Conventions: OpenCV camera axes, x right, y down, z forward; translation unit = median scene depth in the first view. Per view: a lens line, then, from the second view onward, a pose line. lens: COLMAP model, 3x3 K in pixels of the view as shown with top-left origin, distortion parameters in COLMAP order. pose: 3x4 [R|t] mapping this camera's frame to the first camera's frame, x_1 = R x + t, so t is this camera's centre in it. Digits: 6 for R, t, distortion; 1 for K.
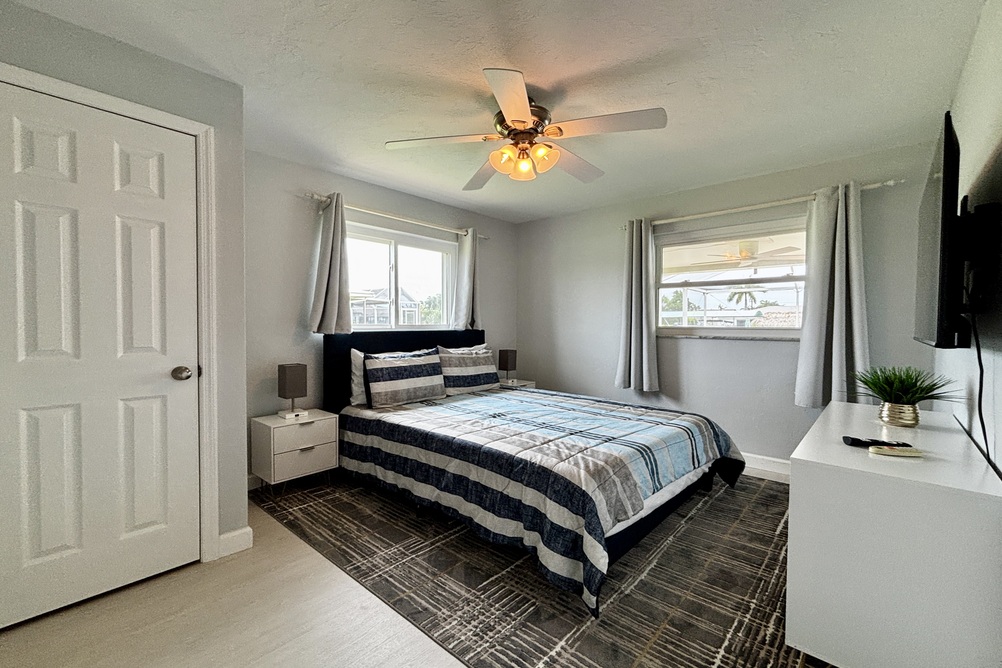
lens RADIAL K [[409.7, 0, 494.2], [0, 409.7, 335.7], [0, 0, 1]] dist [0.003787, -0.000449]
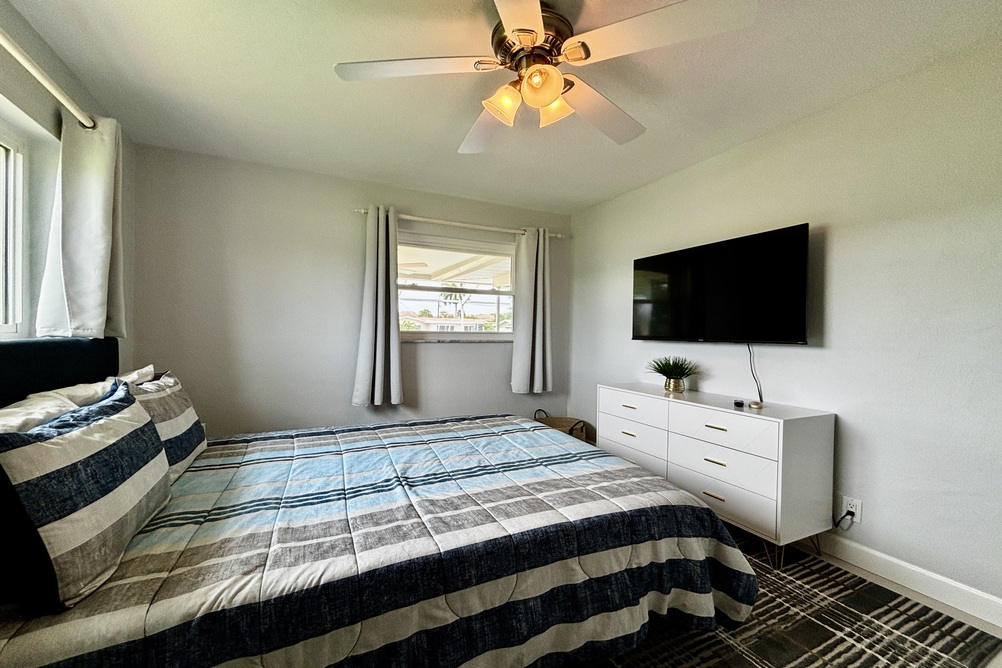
lens RADIAL K [[400.1, 0, 503.3], [0, 400.1, 338.3], [0, 0, 1]] dist [0.000658, -0.000088]
pose [[0.381200, -0.018144, 0.924315, -0.383165], [0.016798, 0.999778, 0.012698, -0.015177], [-0.924340, 0.010686, 0.381420, 0.516213]]
